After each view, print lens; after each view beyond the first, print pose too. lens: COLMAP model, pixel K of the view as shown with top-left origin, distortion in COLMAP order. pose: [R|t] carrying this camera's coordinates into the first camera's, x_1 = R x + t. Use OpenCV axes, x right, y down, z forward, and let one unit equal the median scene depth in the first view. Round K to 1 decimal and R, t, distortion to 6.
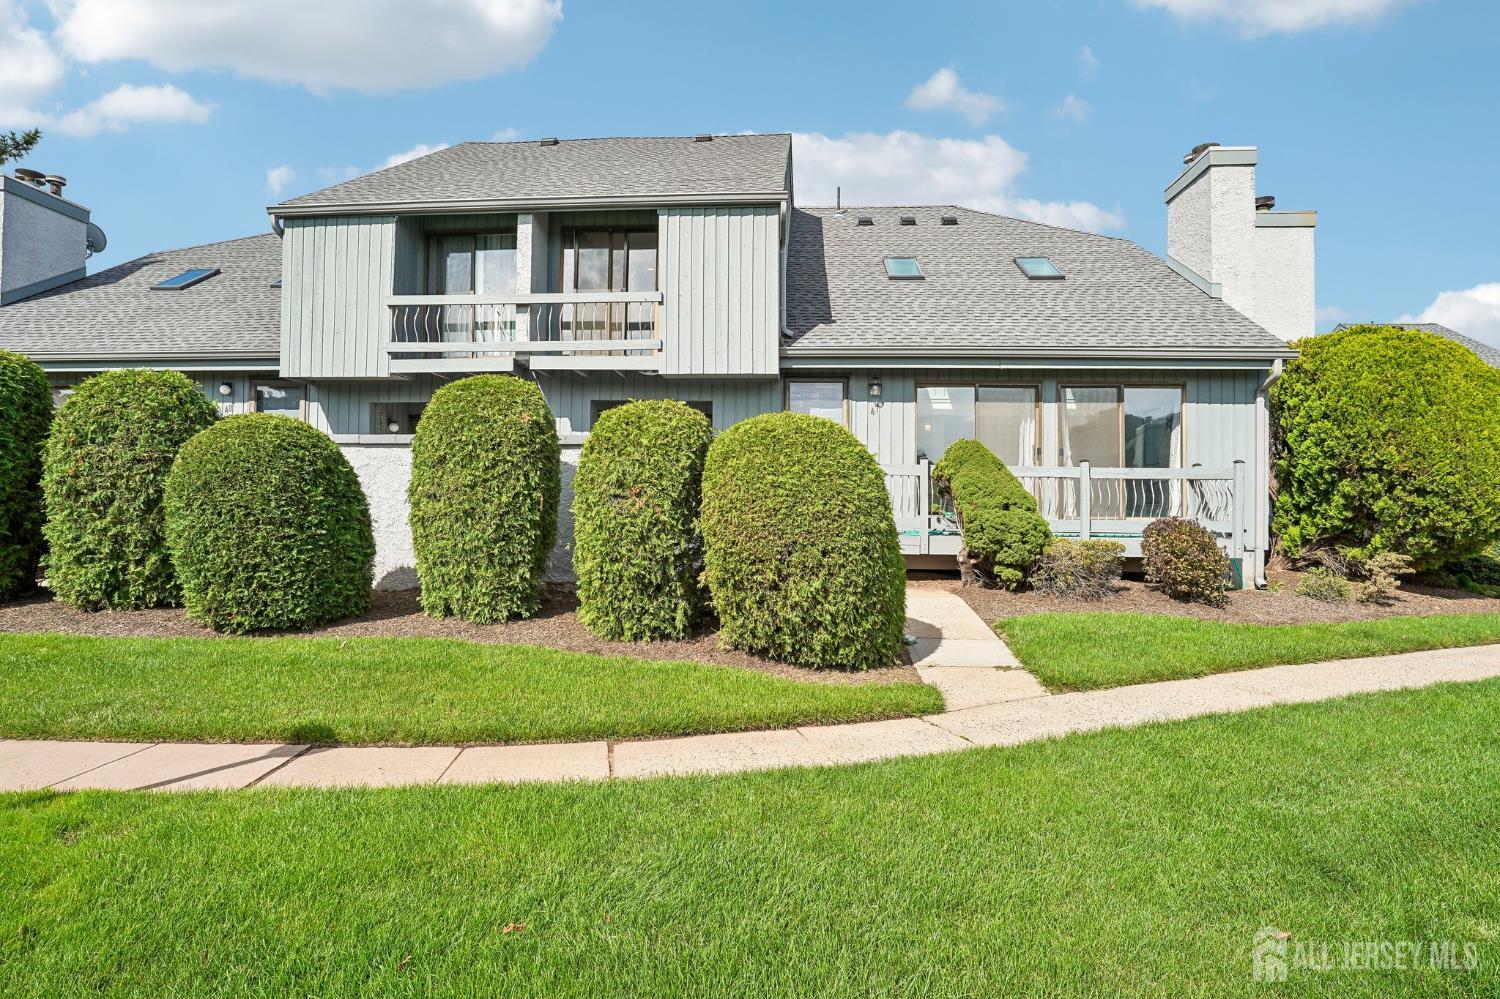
lens RADIAL K [[778.3, 0, 750.0], [0, 778.3, 499.5], [0, 0, 1]] dist [-0.055261, 0.020466]
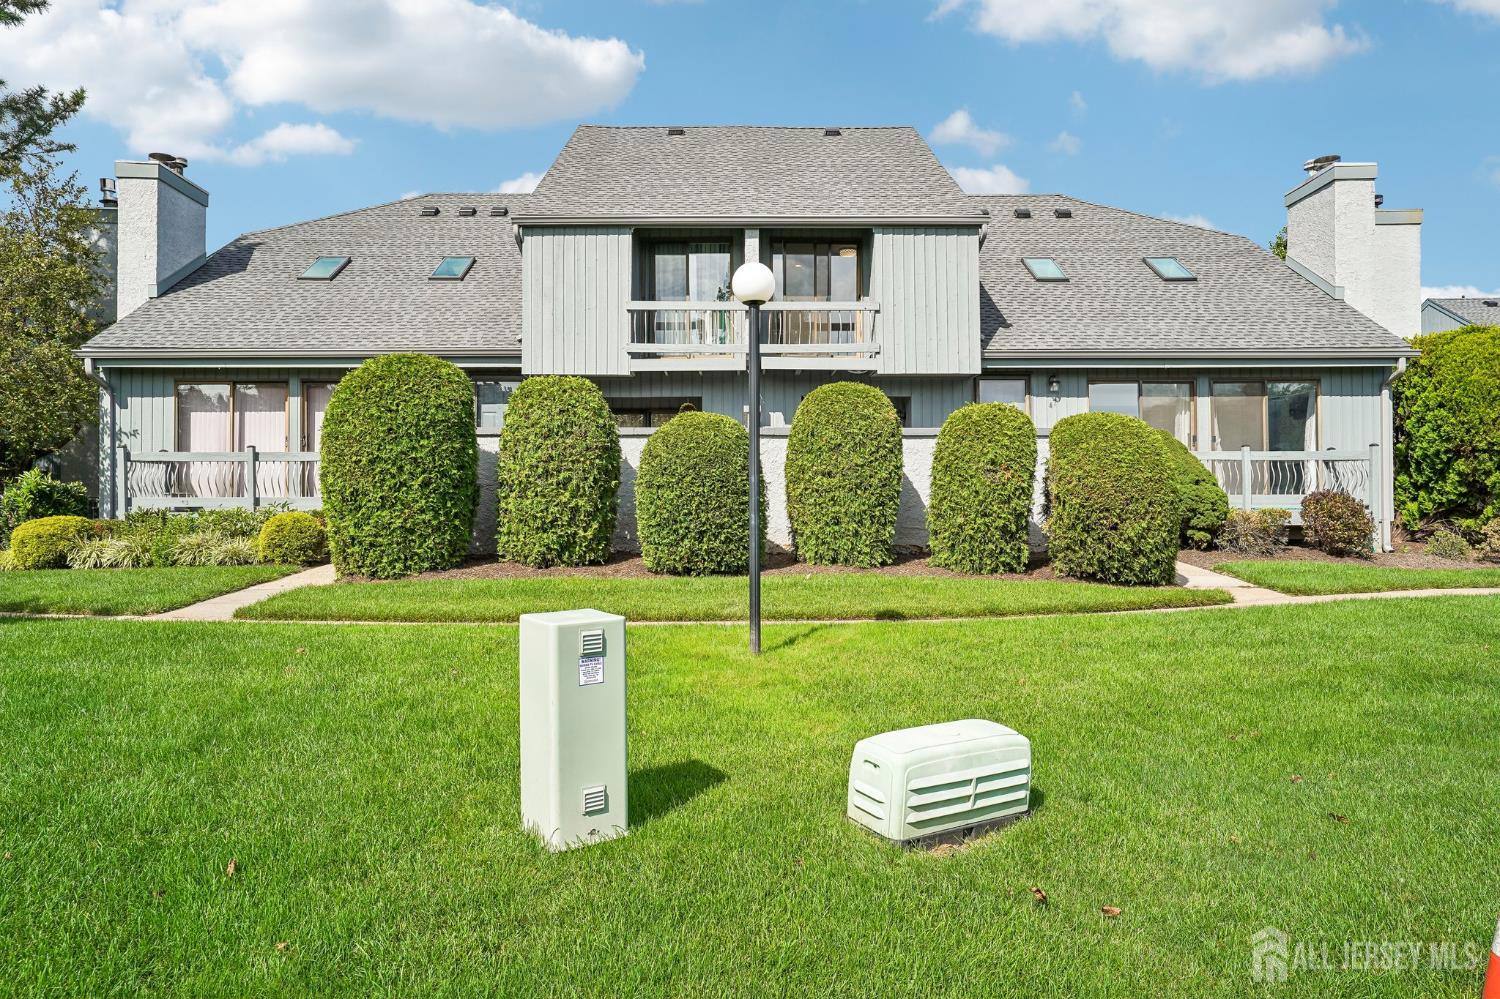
lens RADIAL K [[1002.4, 0, 750.4], [0, 1002.4, 497.1], [0, 0, 1]] dist [0.024012, 0.005599]
pose [[0.996373, -0.011658, 0.084285, -0.422519], [0.012445, 0.999884, -0.008823, 0.030641], [-0.084173, 0.009839, 0.996403, -0.451852]]
